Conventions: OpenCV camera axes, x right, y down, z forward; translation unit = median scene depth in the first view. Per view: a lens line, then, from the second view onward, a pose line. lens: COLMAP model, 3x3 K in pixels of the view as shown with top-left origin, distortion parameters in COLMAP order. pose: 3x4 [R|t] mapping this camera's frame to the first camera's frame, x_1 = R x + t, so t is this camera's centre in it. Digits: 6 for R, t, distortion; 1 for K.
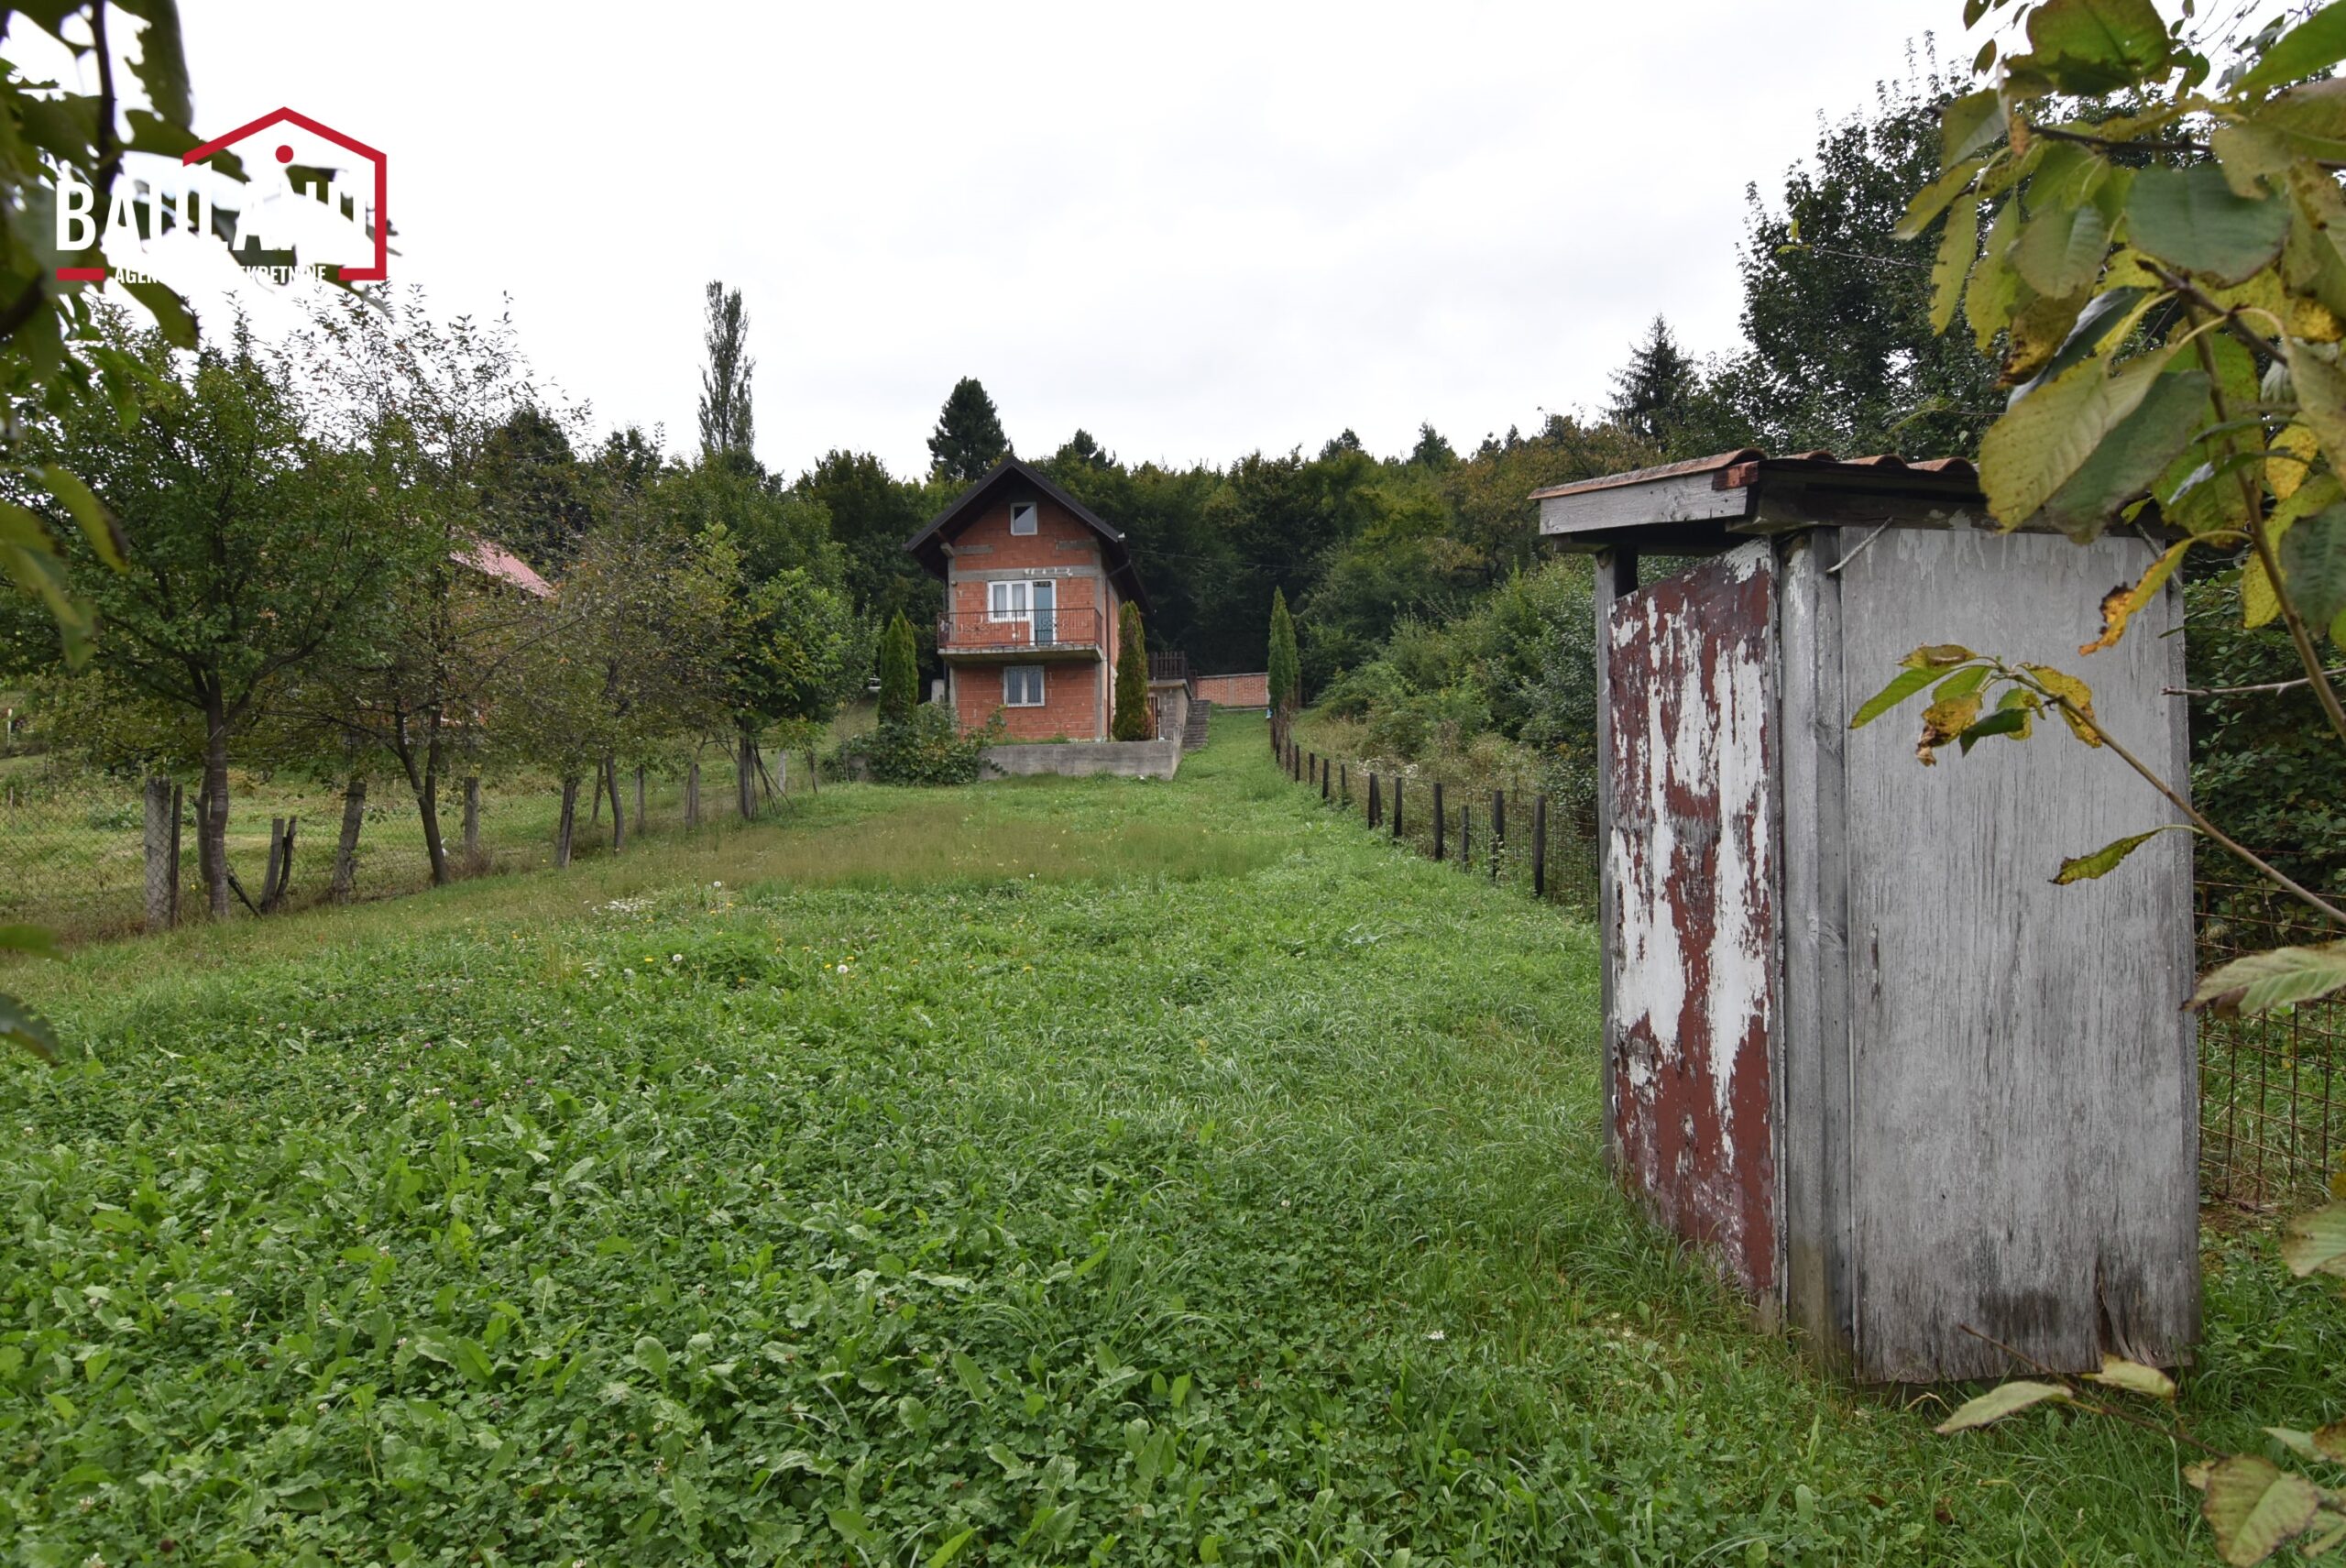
lens RADIAL K [[1132.7, 0, 1176.8], [0, 1132.7, 796.8], [0, 0, 1]] dist [0.000030, -0.015738]
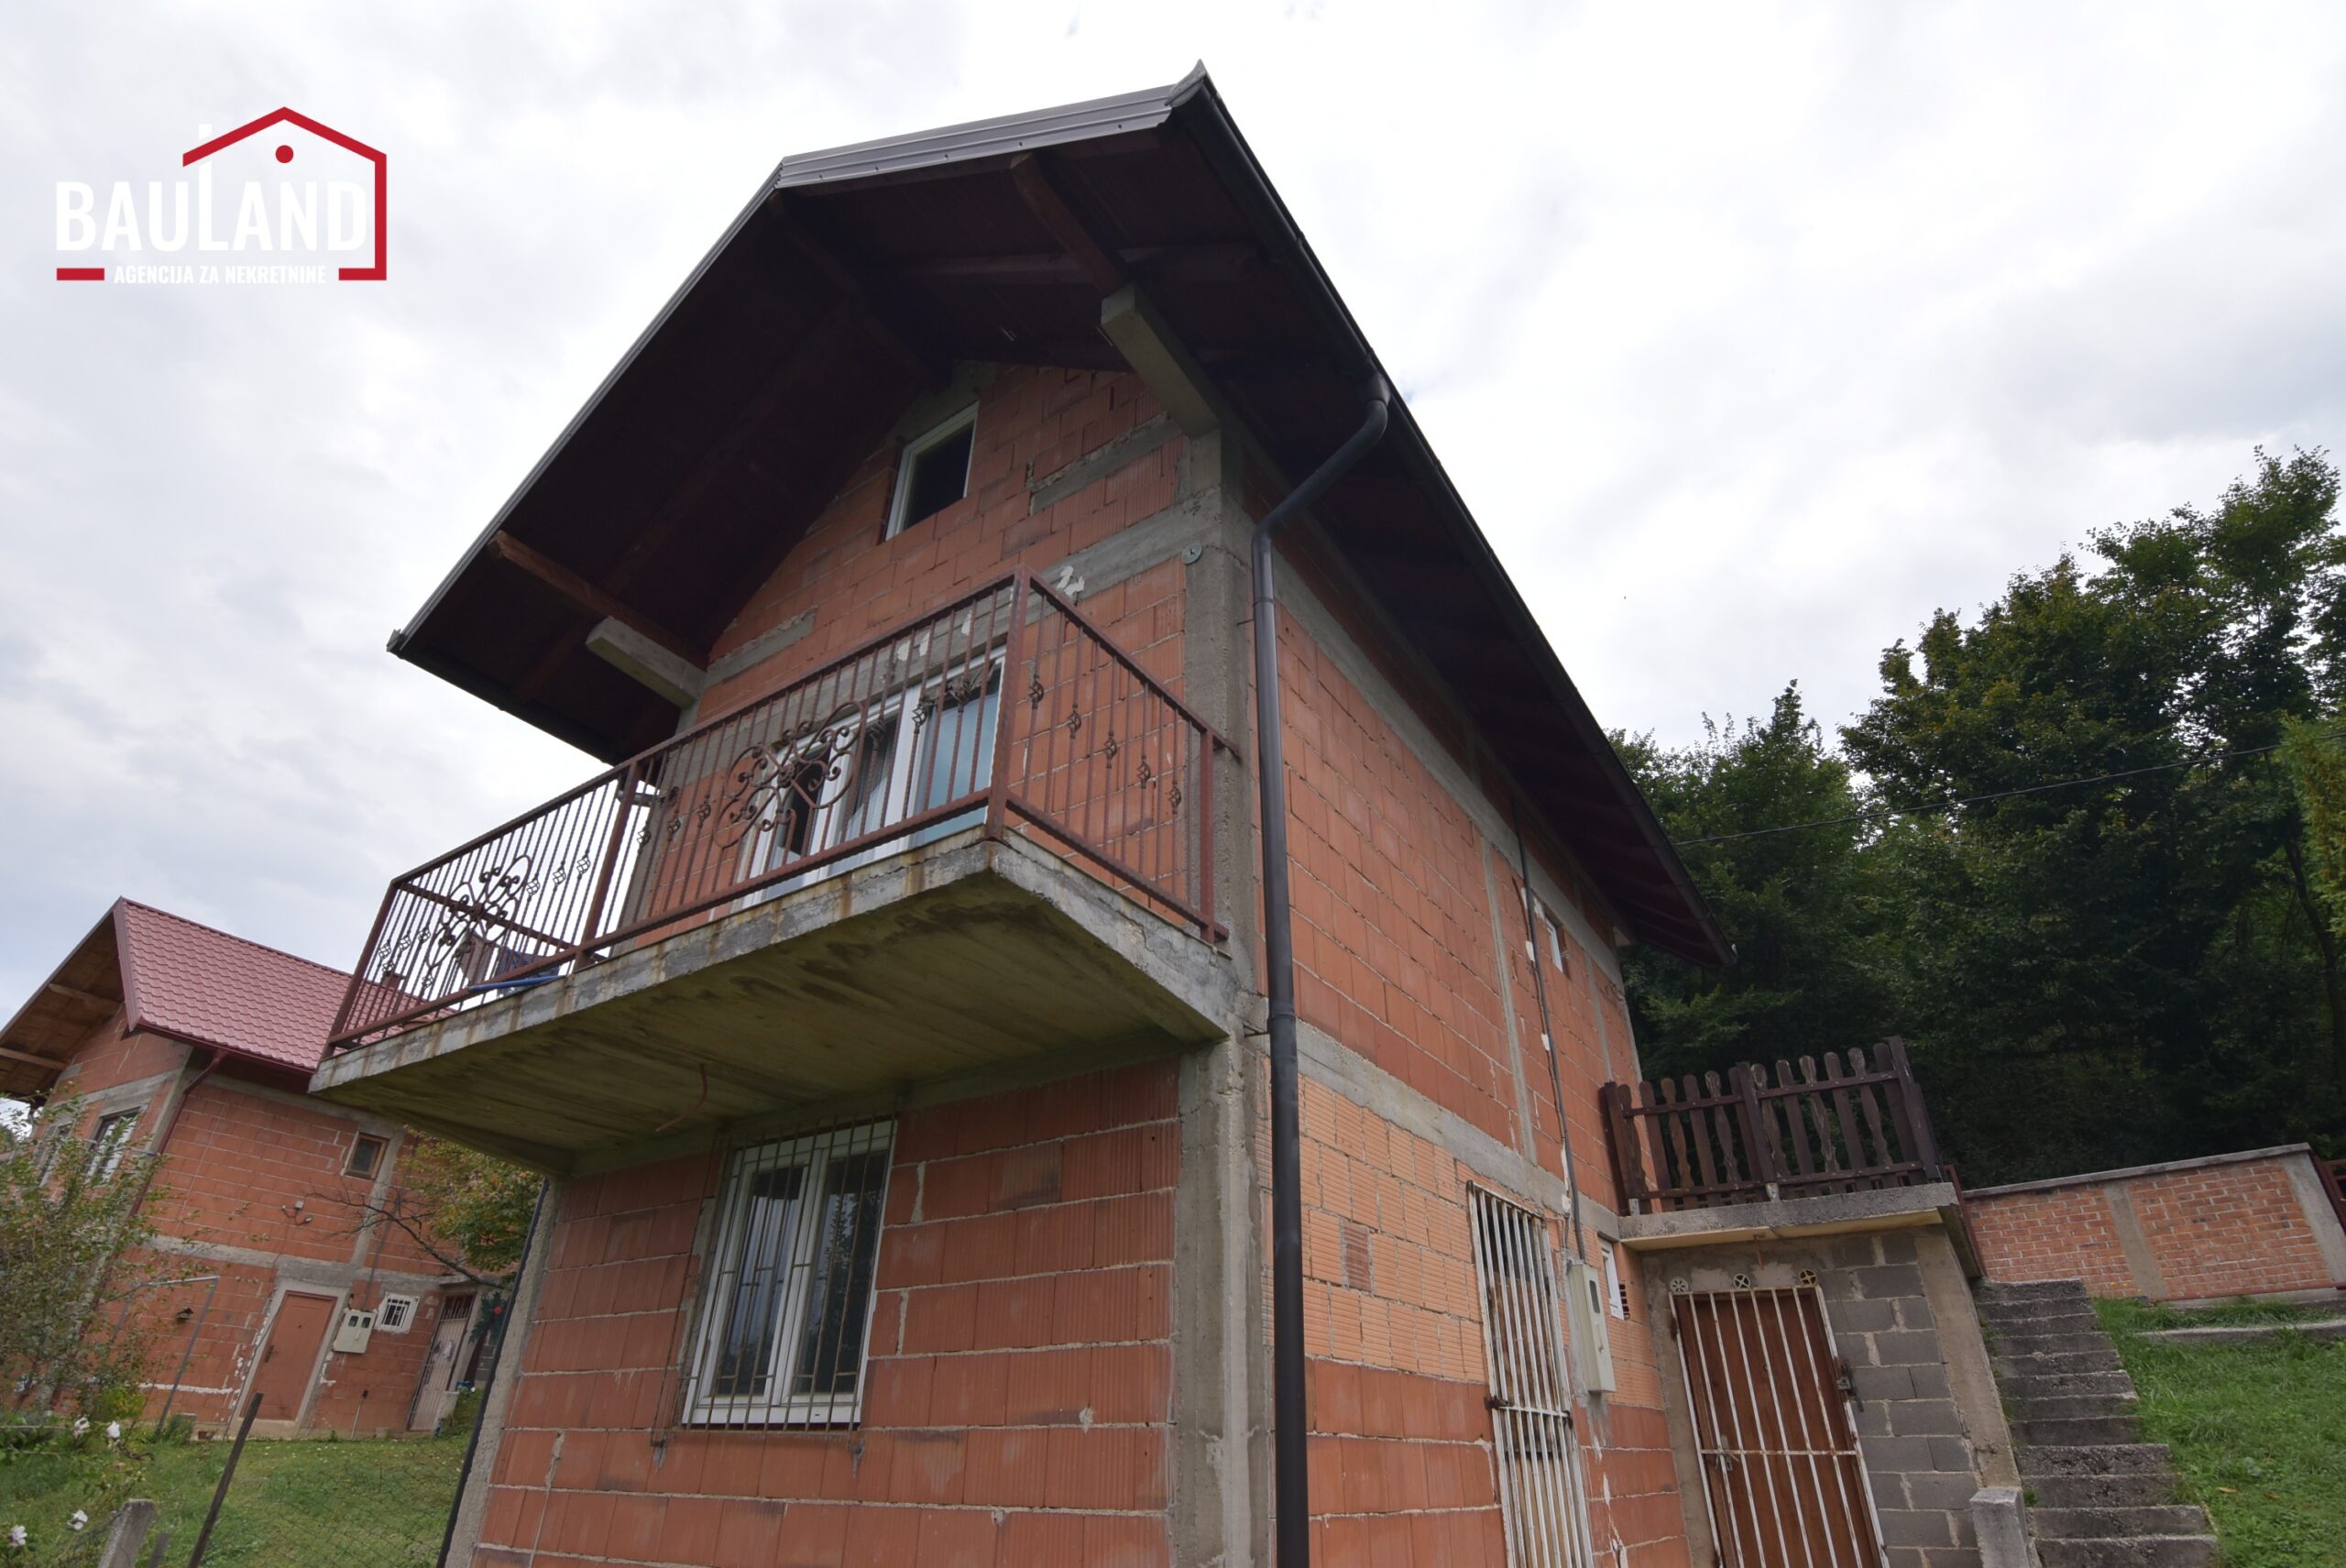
lens RADIAL K [[1132.7, 0, 1176.8], [0, 1132.7, 796.8], [0, 0, 1]] dist [0.000030, -0.015738]
pose [[0.872751, -0.241736, -0.424110, -0.009383], [0.005812, 0.873867, -0.486130, -0.068176], [0.488131, 0.421806, 0.764073, 0.755553]]
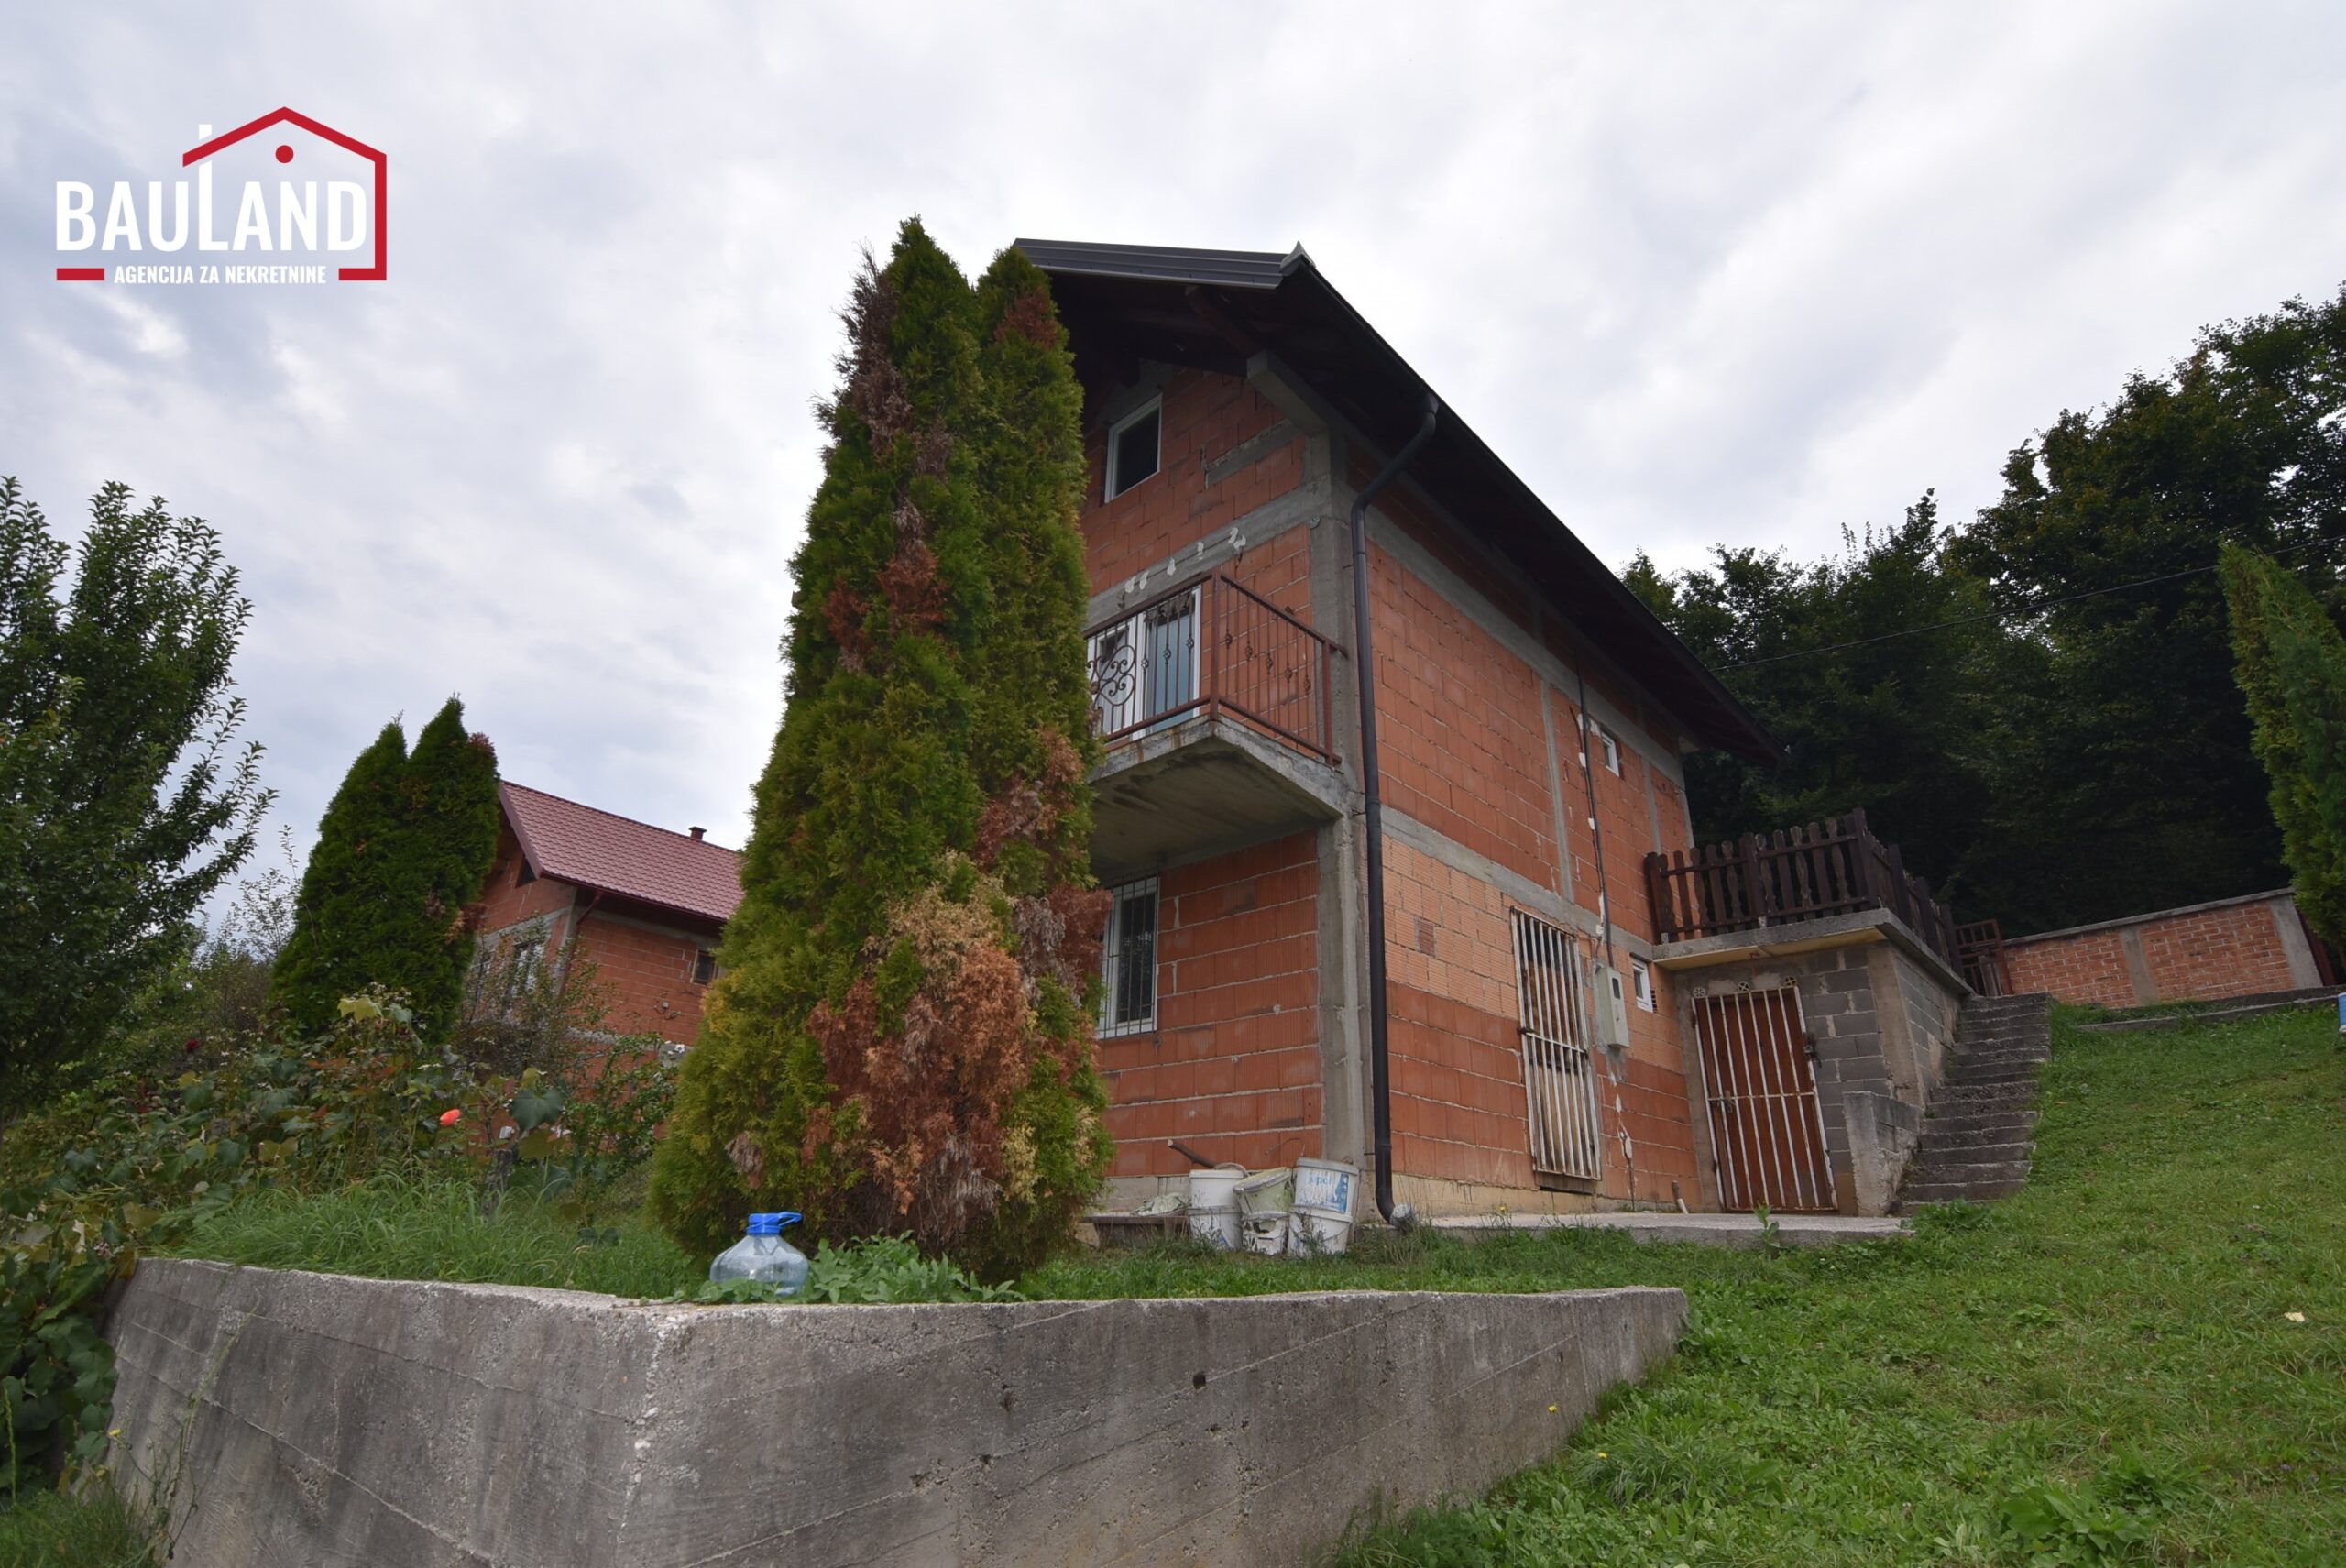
lens RADIAL K [[1132.7, 0, 1176.8], [0, 1132.7, 796.8], [0, 0, 1]] dist [0.000030, -0.015738]
pose [[0.784958, -0.217263, -0.580205, 0.035359], [-0.001220, 0.935952, -0.352126, -0.034765], [0.619548, 0.277112, 0.734418, 0.687435]]
